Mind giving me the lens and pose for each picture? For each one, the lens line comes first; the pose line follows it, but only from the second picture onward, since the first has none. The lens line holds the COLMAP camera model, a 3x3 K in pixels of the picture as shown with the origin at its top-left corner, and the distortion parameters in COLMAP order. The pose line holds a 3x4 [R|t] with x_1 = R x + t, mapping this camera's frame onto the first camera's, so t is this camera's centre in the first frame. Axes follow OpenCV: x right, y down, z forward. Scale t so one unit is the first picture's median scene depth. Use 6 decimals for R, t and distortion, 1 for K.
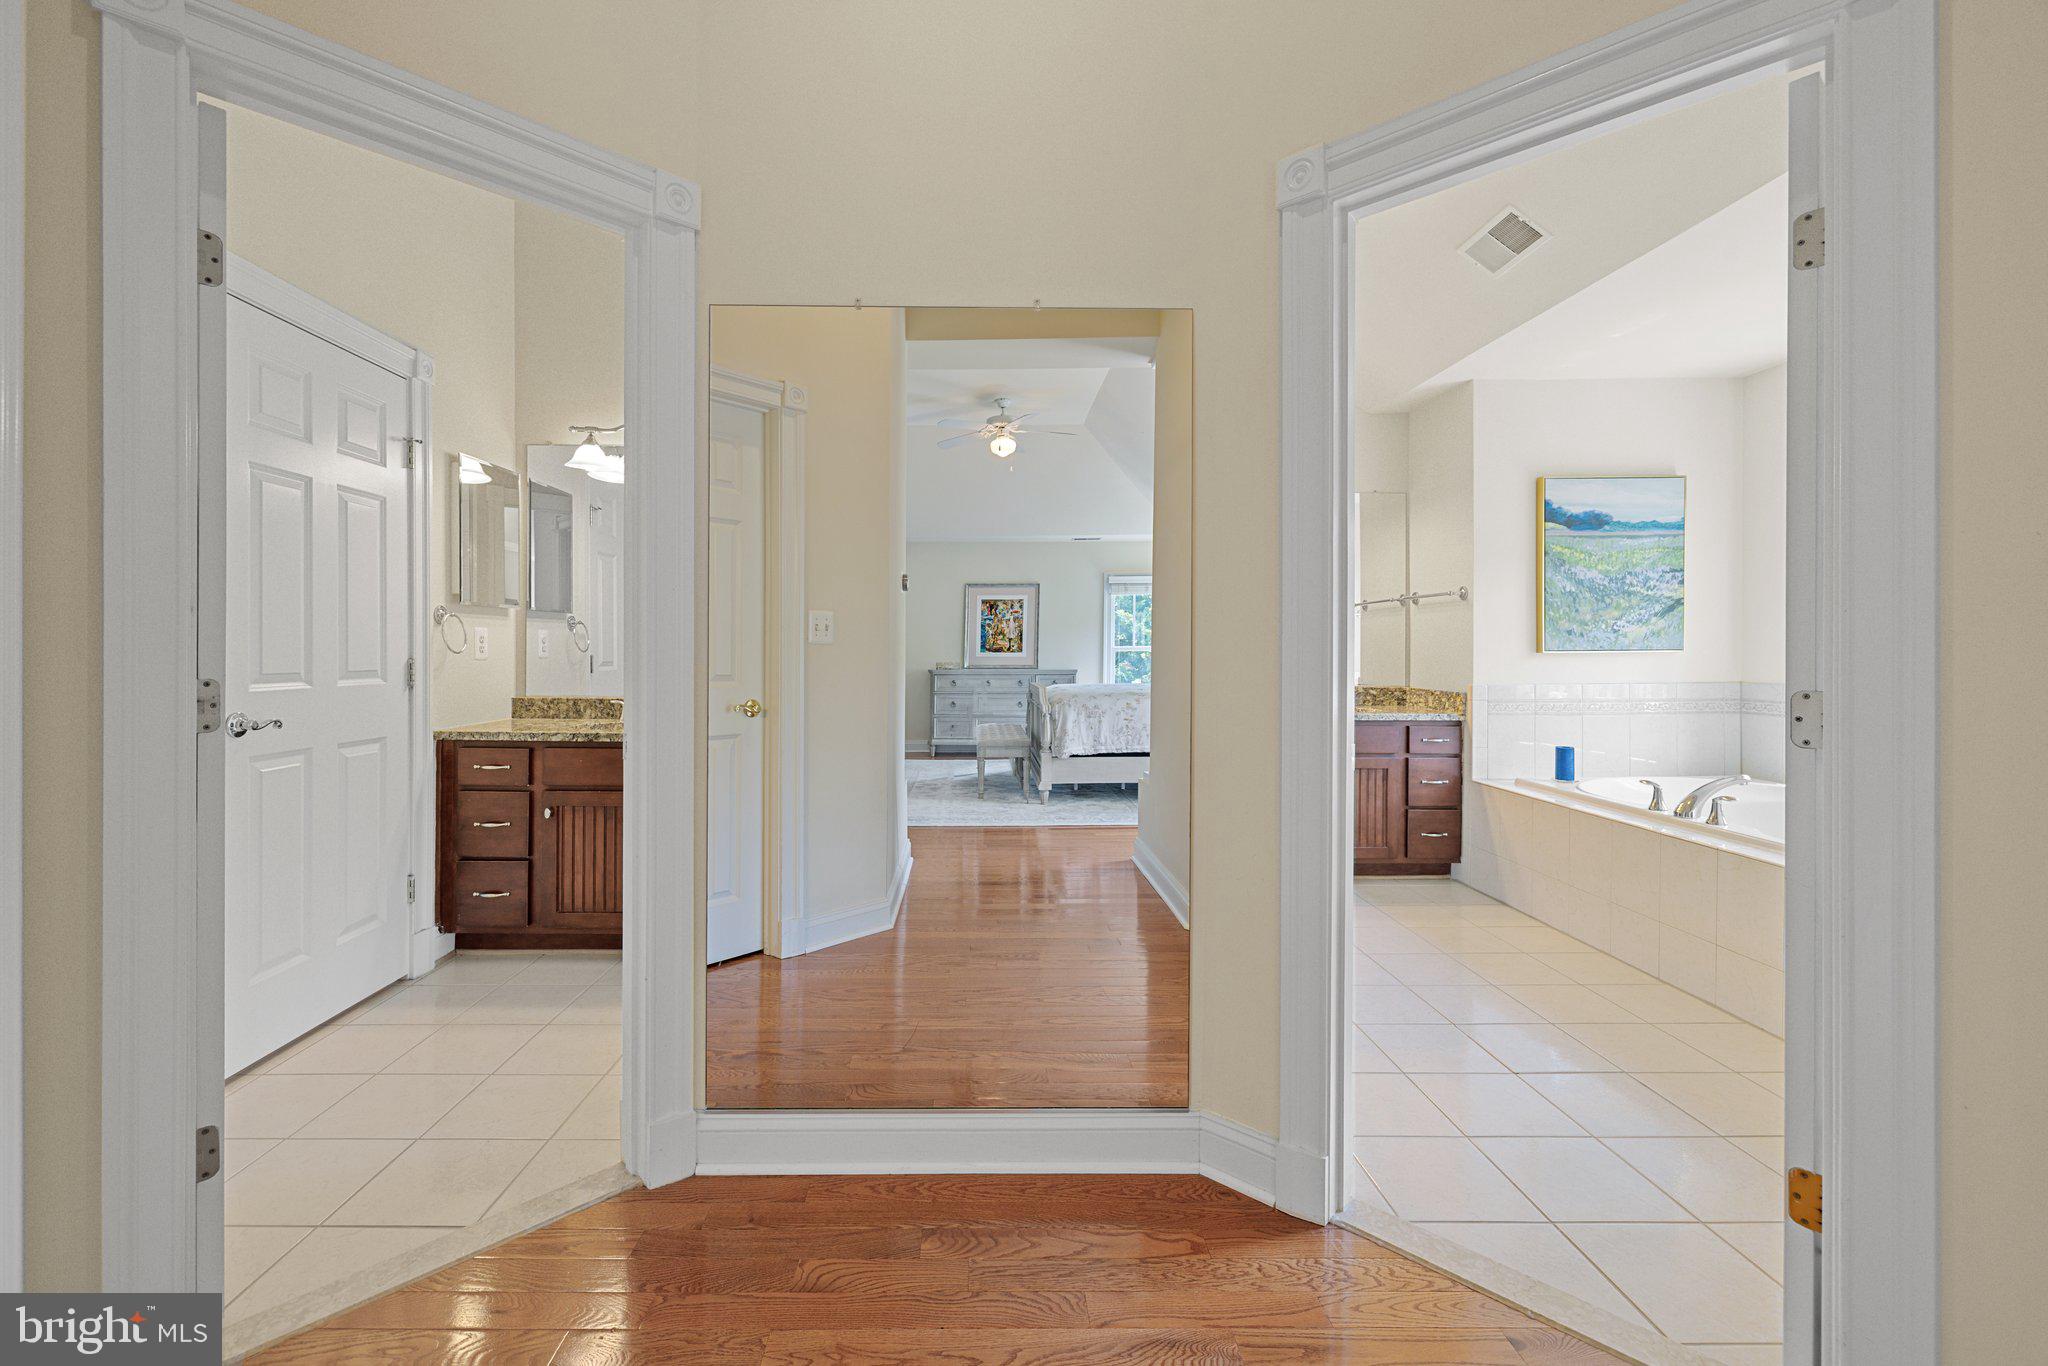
lens RADIAL K [[905.5, 0, 978.5], [0, 905.5, 650.4], [0, 0, 1]] dist [-0.000368, -0.000038]
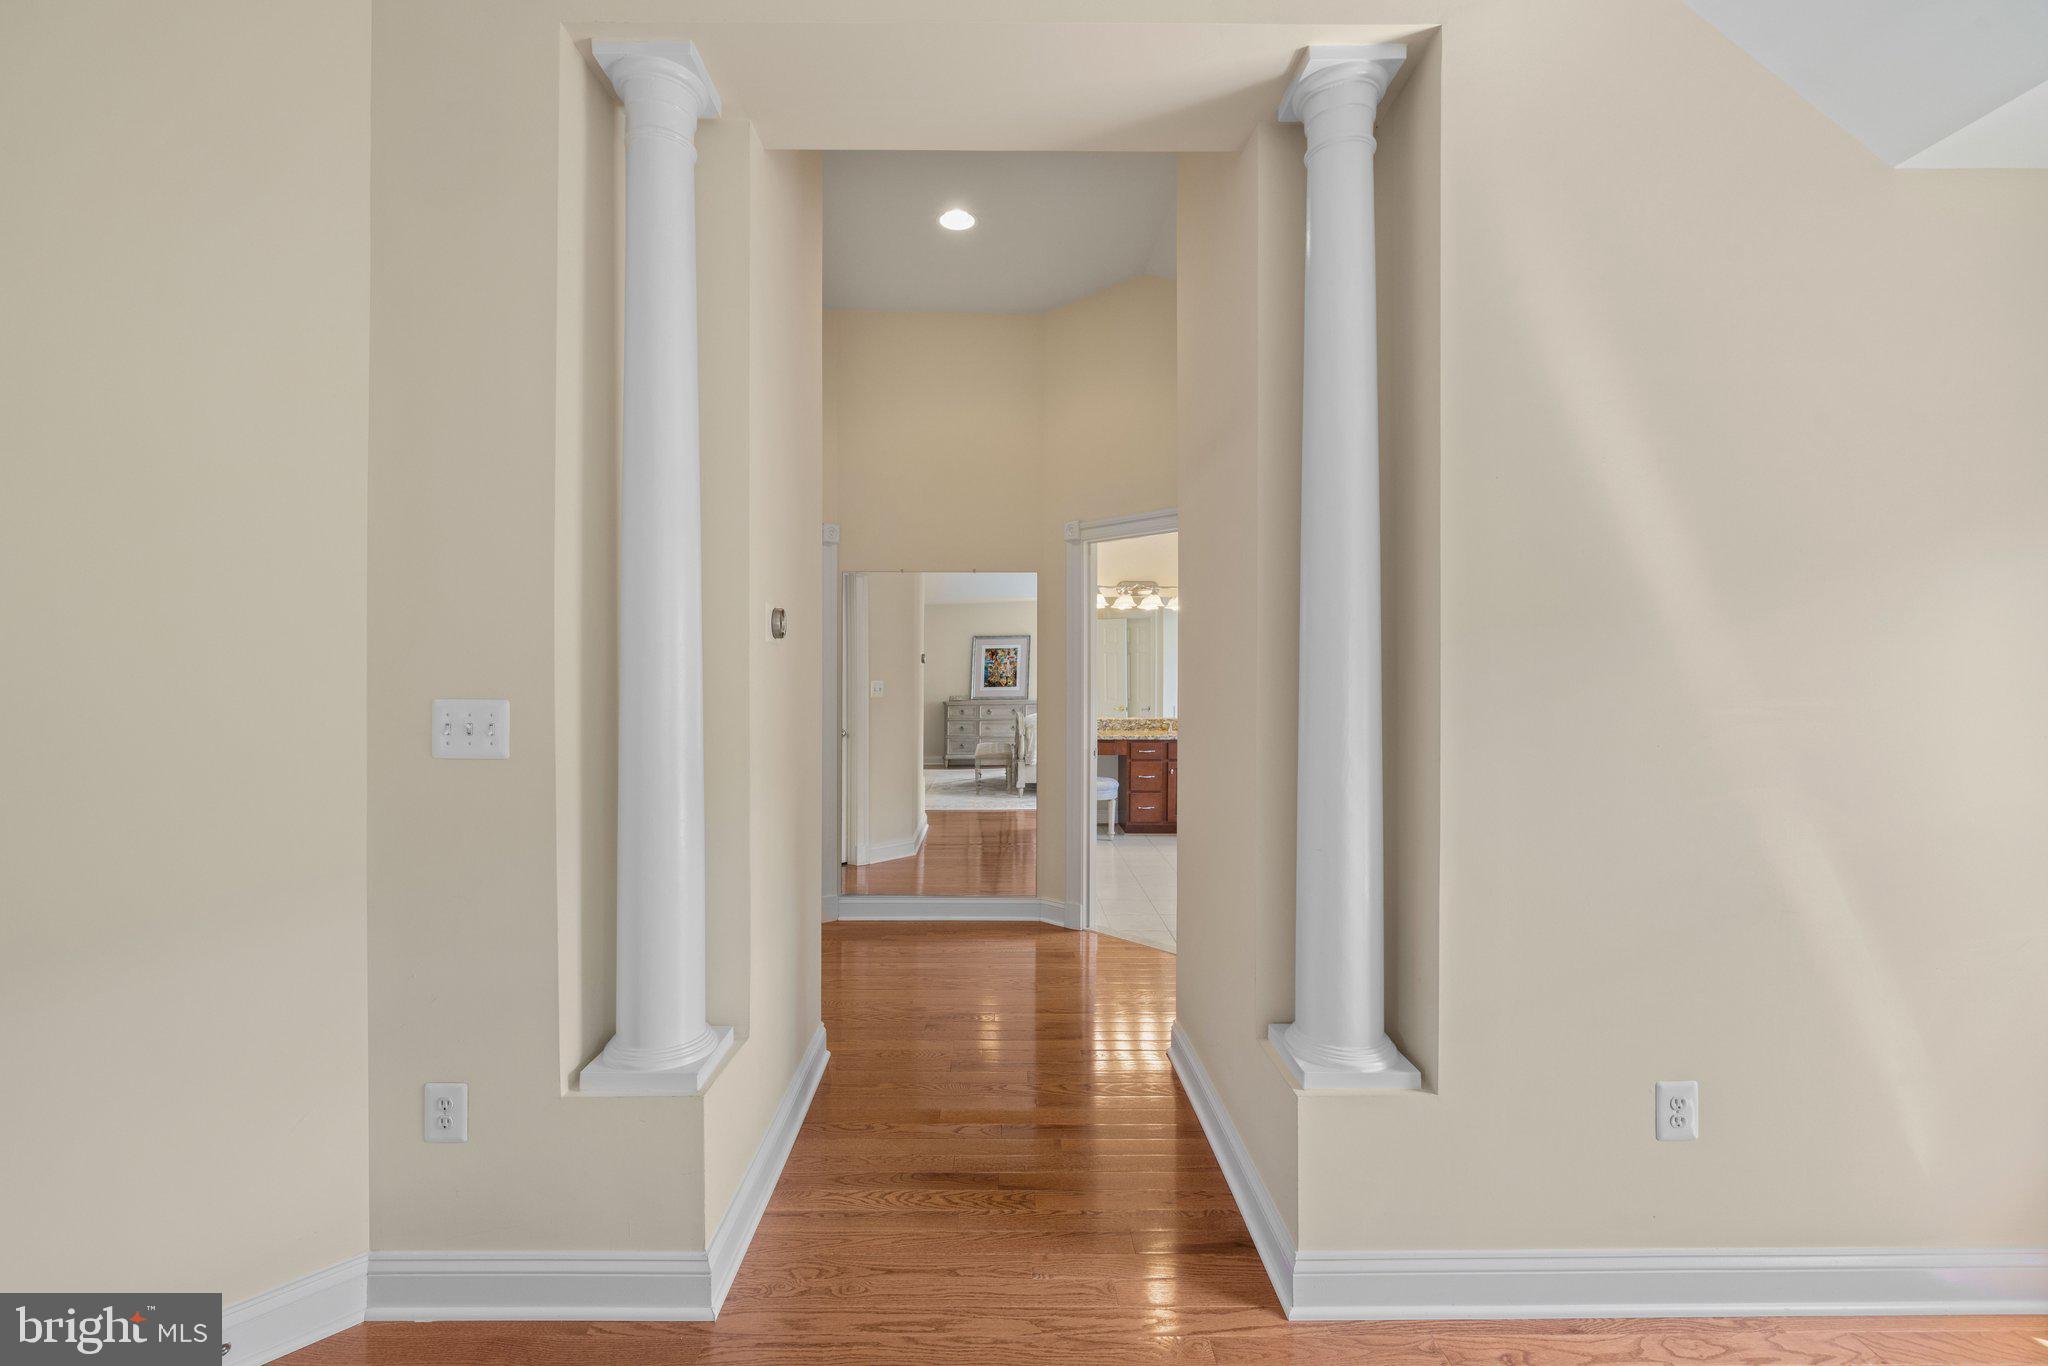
lens RADIAL K [[904.5, 0, 997.3], [0, 904.5, 672.5], [0, 0, 1]] dist [0.001915, 0.000290]
pose [[0.999972, 0.002573, -0.007063, 0.064756], [-0.002573, 0.999997, 0.000019, -0.045559], [0.007063, 0.000000, 0.999975, -0.662132]]
